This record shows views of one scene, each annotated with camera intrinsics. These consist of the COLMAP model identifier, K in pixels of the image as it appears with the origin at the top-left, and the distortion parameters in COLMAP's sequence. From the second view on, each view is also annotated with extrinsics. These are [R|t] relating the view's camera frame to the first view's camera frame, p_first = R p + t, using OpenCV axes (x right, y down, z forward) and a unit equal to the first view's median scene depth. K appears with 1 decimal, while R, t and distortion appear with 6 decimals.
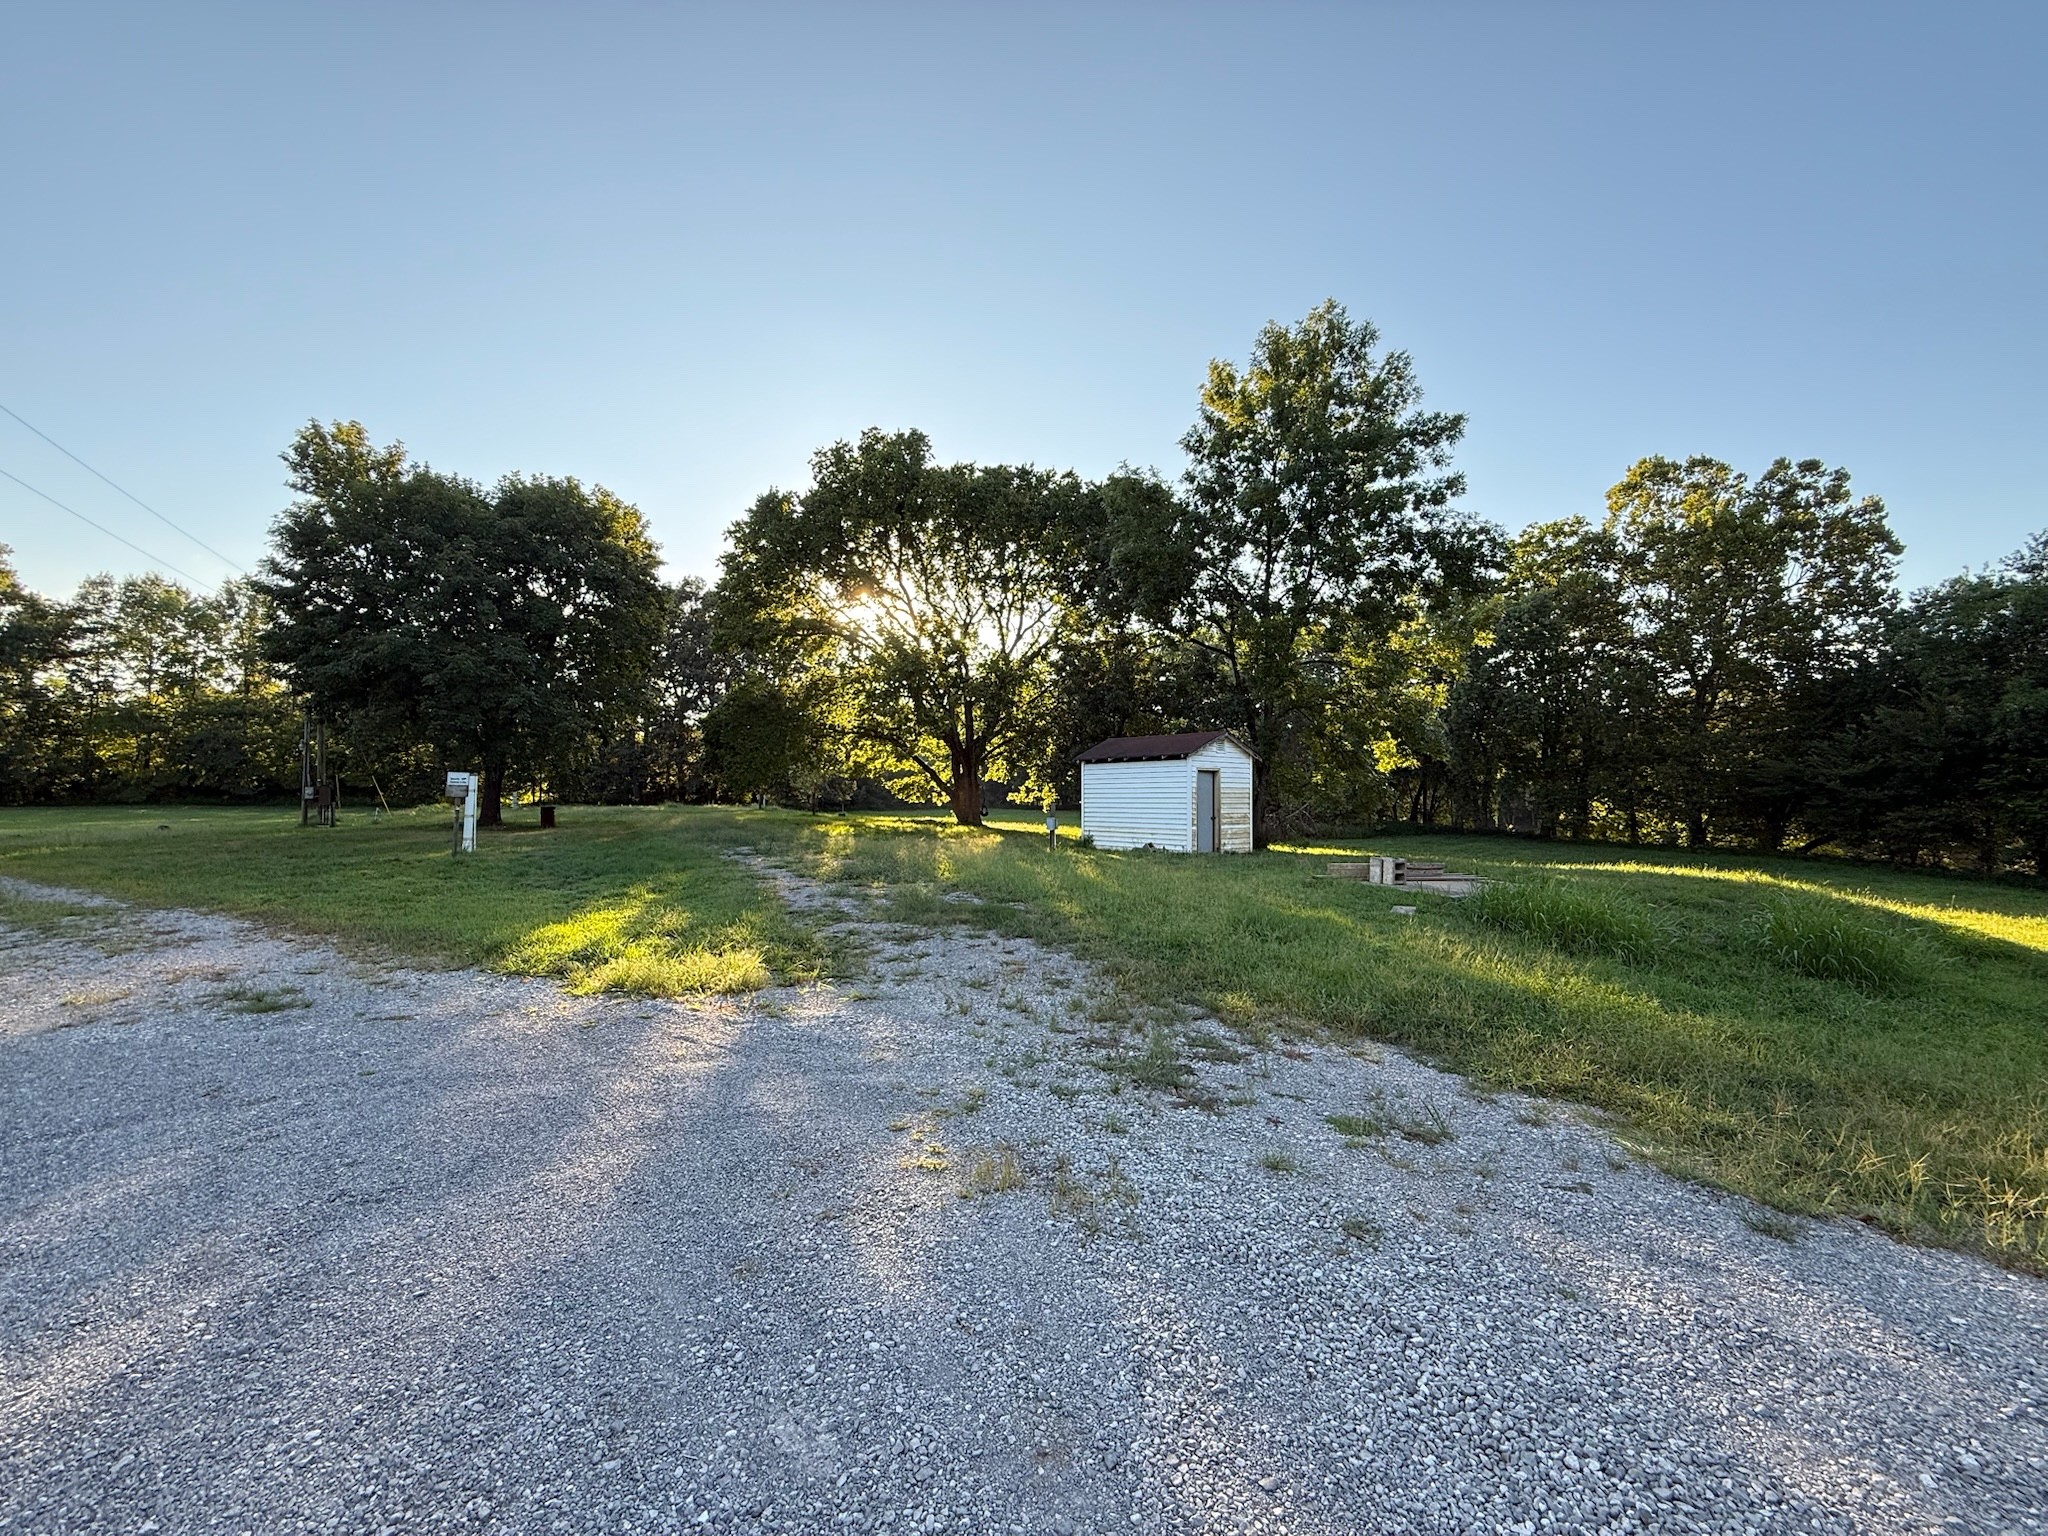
lens RADIAL K [[812.4, 0, 1025.0], [0, 812.4, 772.9], [0, 0, 1]] dist [-0.000900, -0.000218]
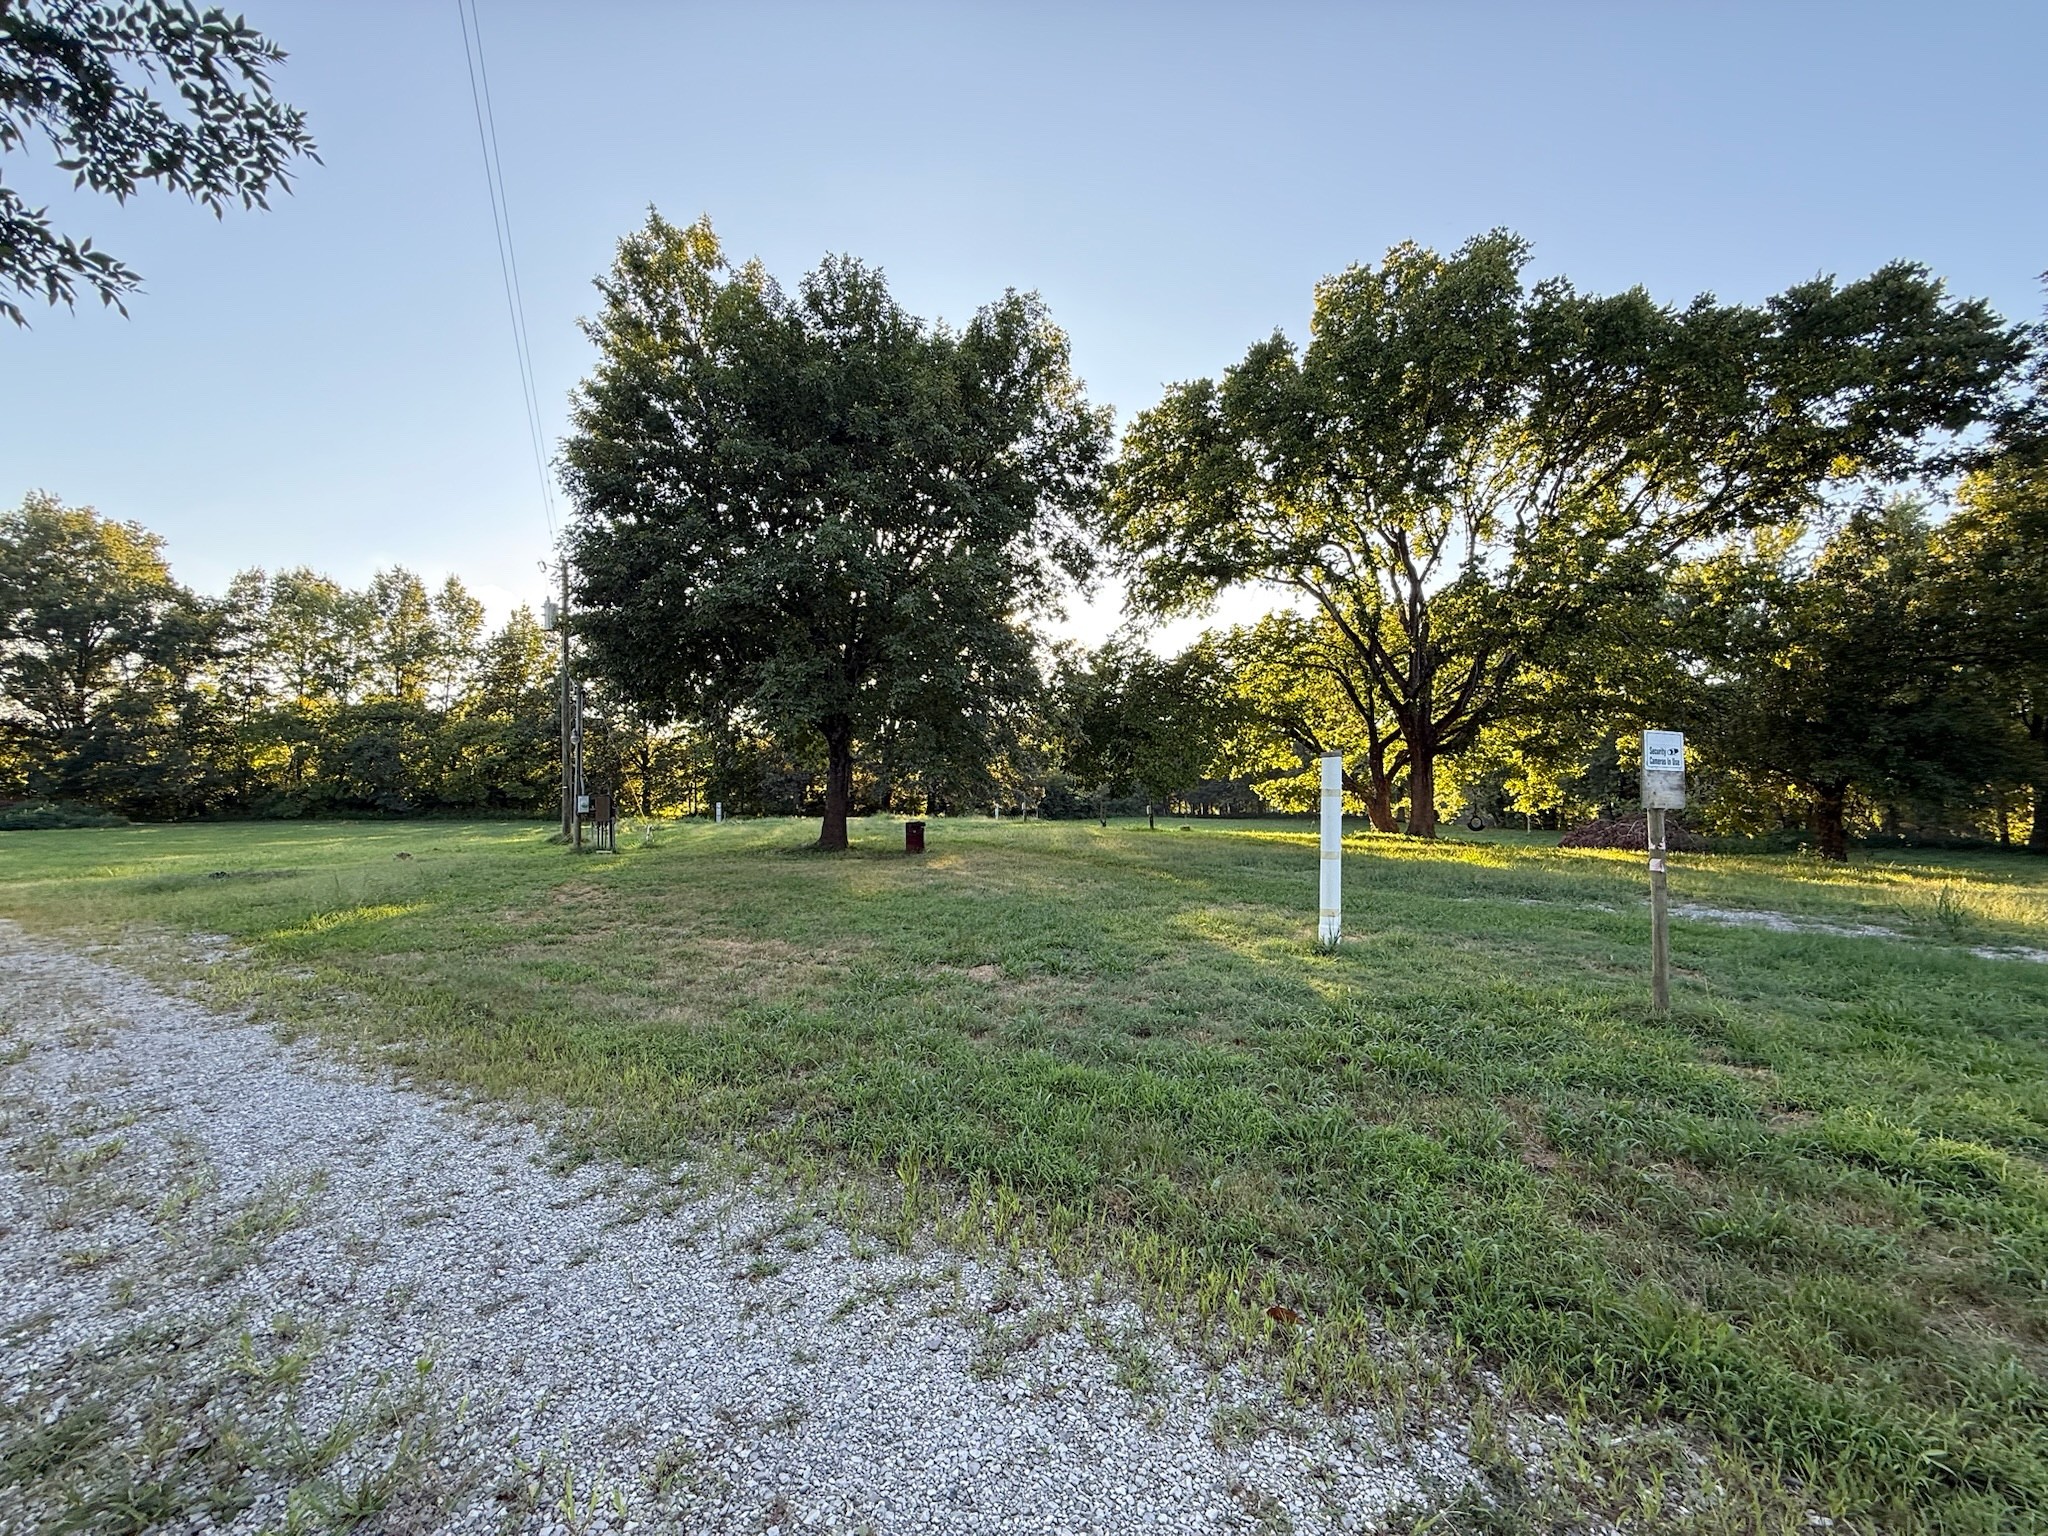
lens RADIAL K [[812.4, 0, 1012.0], [0, 812.4, 772.2], [0, 0, 1]] dist [-0.000900, -0.000218]
pose [[0.996986, -0.010029, -0.076931, -0.223887], [0.009136, 0.999887, -0.011960, 0.004383], [0.077042, 0.011221, 0.996965, 0.160177]]
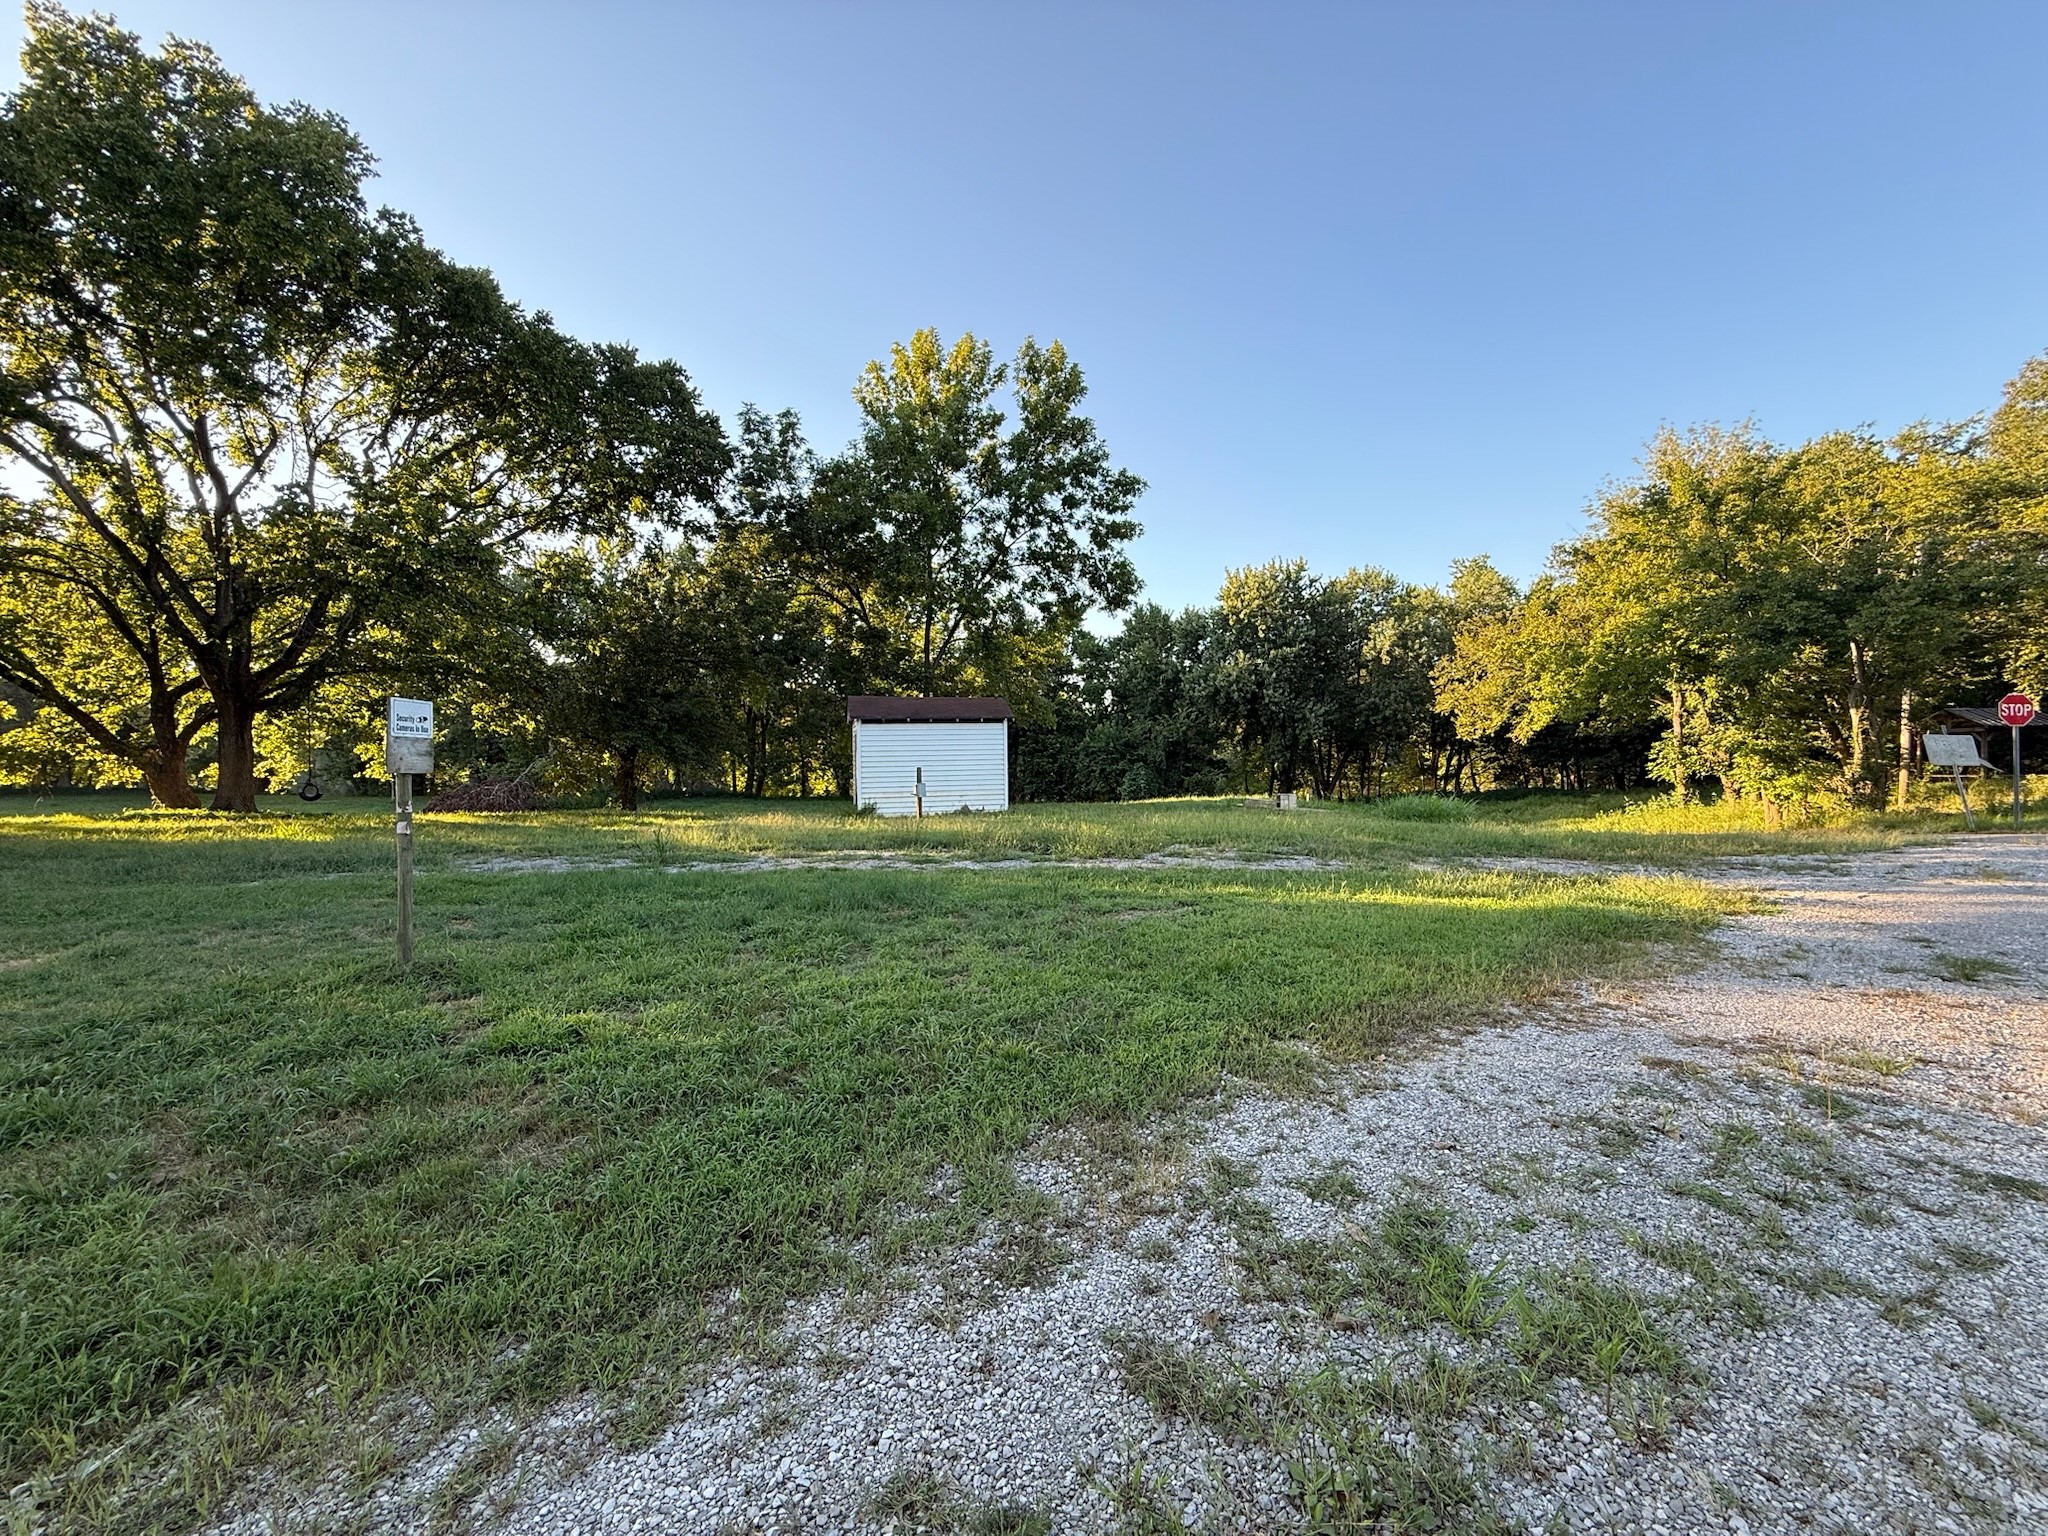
lens RADIAL K [[812.4, 0, 1019.7], [0, 812.4, 772.8], [0, 0, 1]] dist [-0.000900, -0.000218]
pose [[0.415319, -0.024541, 0.909345, -0.180787], [-0.010374, 0.999443, 0.031711, 0.003427], [-0.909617, -0.022604, 0.414834, 0.119054]]
